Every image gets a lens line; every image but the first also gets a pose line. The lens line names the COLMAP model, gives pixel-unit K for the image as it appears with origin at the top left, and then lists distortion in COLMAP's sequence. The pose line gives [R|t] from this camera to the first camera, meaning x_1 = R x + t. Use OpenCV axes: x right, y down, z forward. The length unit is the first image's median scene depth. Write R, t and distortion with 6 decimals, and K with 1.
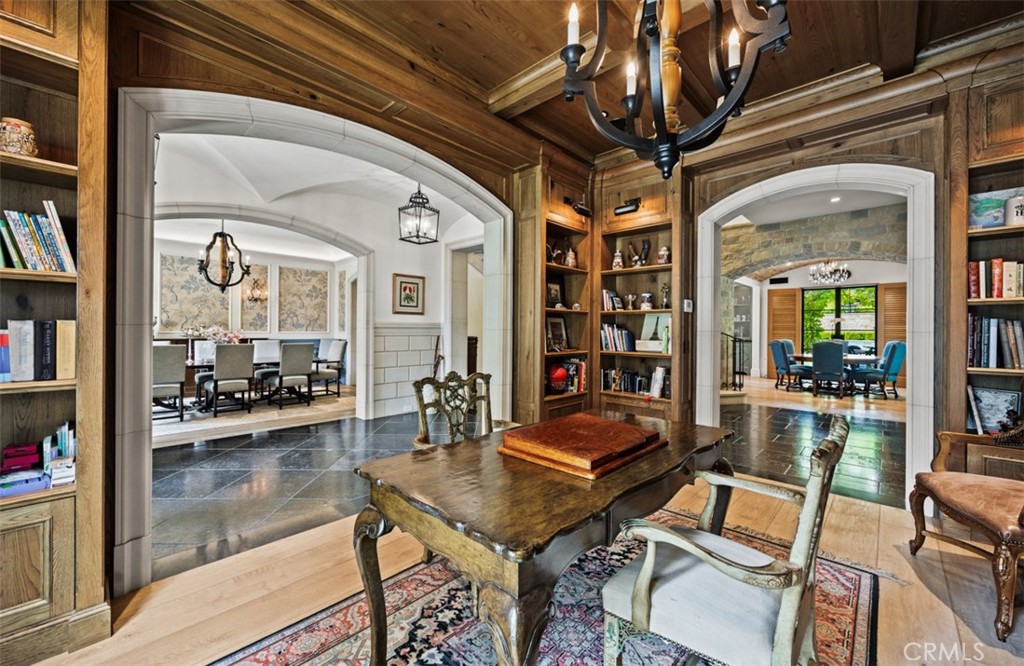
lens RADIAL K [[406.9, 0, 516.7], [0, 406.9, 330.4], [0, 0, 1]] dist [0.002946, 0.000384]
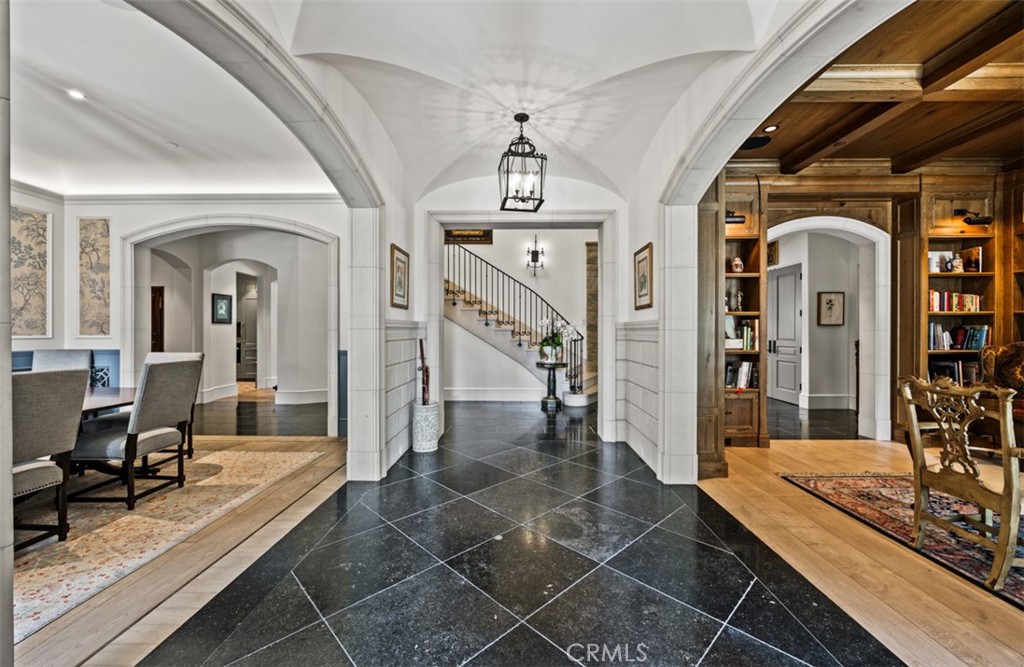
lens RADIAL K [[406.9, 0, 514.4], [0, 406.9, 334.8], [0, 0, 1]] dist [0.002946, 0.000384]
pose [[0.732711, -0.007113, 0.680503, -0.909189], [0.004820, 0.999975, 0.005262, 0.004057], [-0.680523, -0.000576, 0.732727, 0.597742]]
